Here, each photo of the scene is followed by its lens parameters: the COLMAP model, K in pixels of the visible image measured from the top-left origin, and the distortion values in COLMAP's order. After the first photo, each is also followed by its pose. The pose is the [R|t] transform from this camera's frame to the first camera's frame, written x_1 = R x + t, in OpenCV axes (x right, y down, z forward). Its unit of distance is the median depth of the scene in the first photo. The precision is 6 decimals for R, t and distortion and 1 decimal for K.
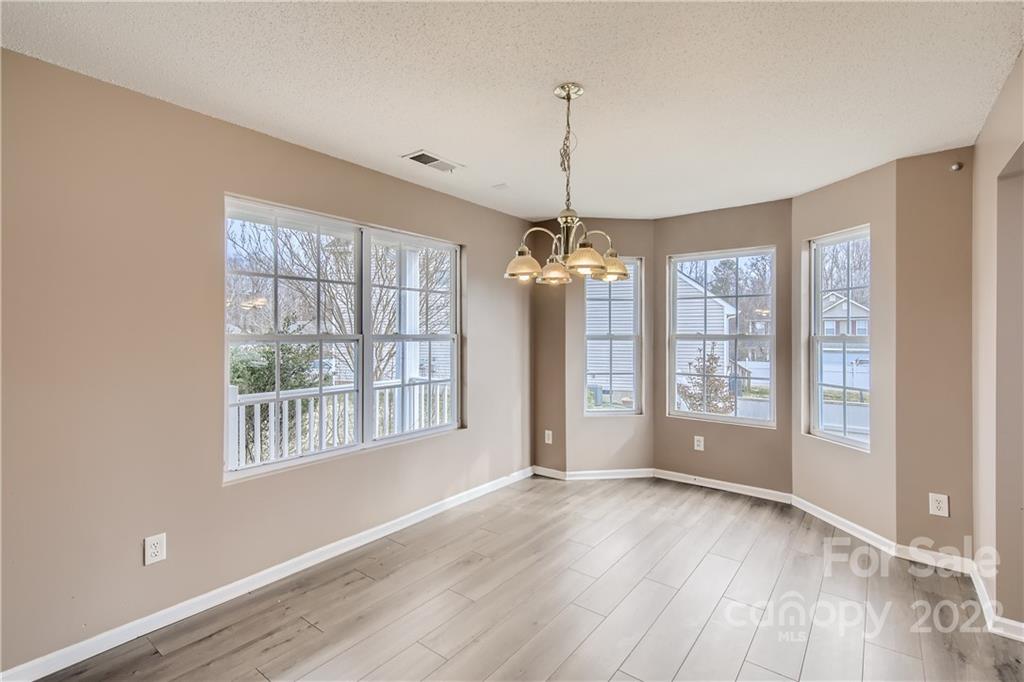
lens RADIAL K [[468.9, 0, 512.8], [0, 468.9, 333.2], [0, 0, 1]] dist [0.024382, -0.005962]
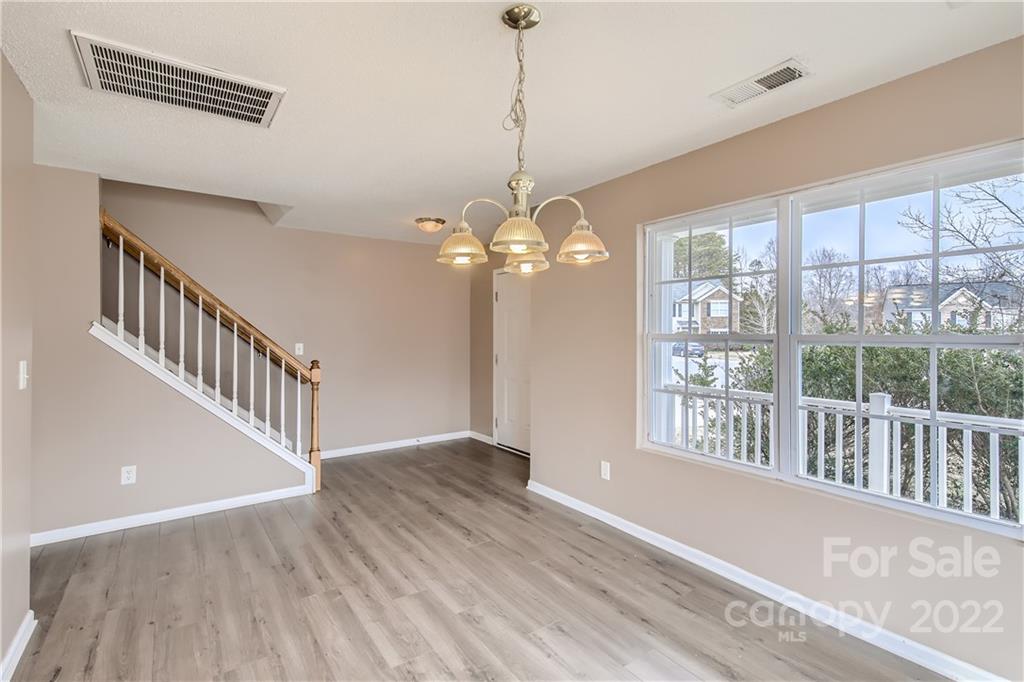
lens RADIAL K [[468.9, 0, 512.9], [0, 468.9, 334.2], [0, 0, 1]] dist [0.024382, -0.005962]
pose [[-0.282108, 0.000748, -0.959382, 0.460892], [-0.005559, 0.999982, 0.002414, 0.003227], [0.959367, 0.006015, -0.282098, 0.648565]]
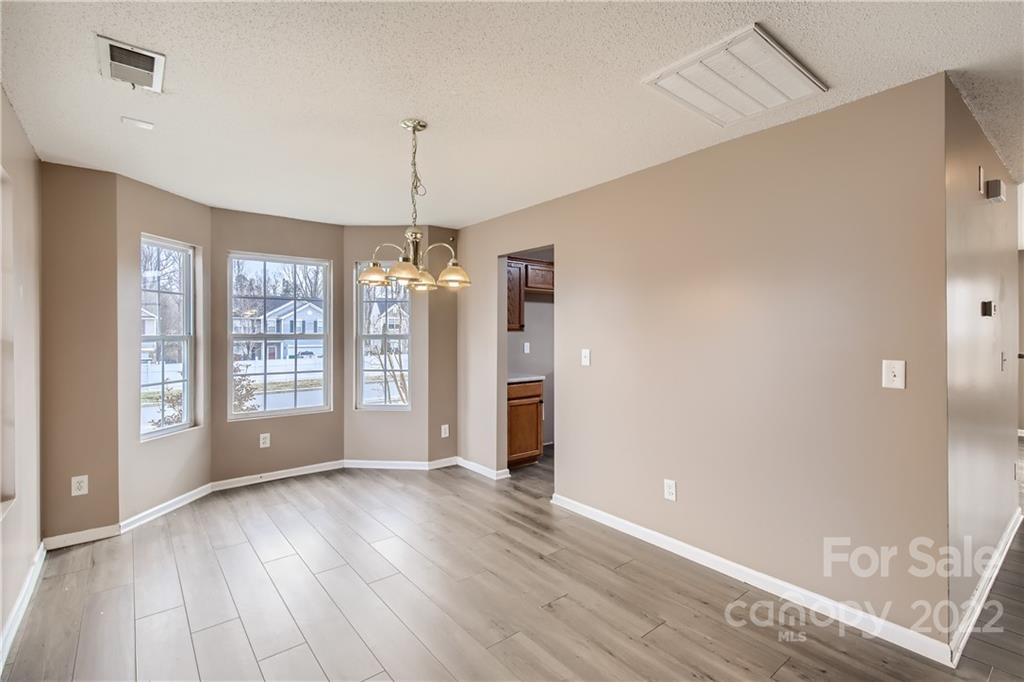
lens RADIAL K [[468.9, 0, 509.7], [0, 468.9, 333.0], [0, 0, 1]] dist [0.024382, -0.005962]
pose [[0.230395, -0.000915, 0.973097, -0.526140], [-0.000327, 0.999999, 0.001018, -0.000511], [-0.973097, -0.000553, 0.230395, 0.273049]]
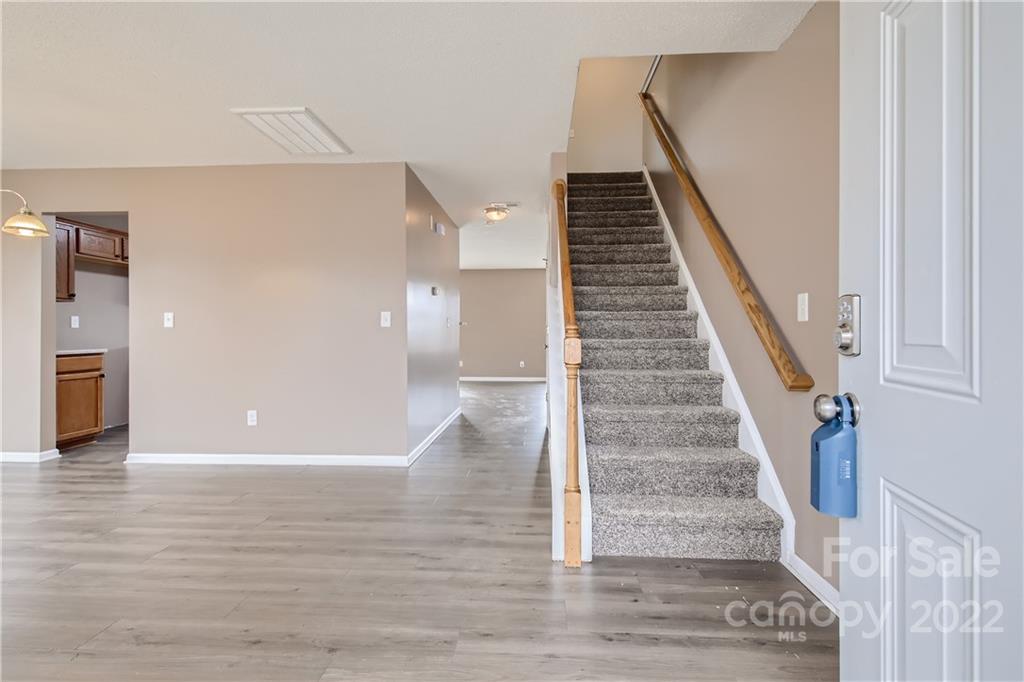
lens RADIAL K [[468.9, 0, 509.3], [0, 468.9, 329.7], [0, 0, 1]] dist [0.024382, -0.005962]
pose [[-0.567107, 0.003432, 0.823637, -0.855001], [0.003139, 0.999993, -0.002005, 0.073243], [-0.823638, 0.001448, -0.567113, 0.314752]]
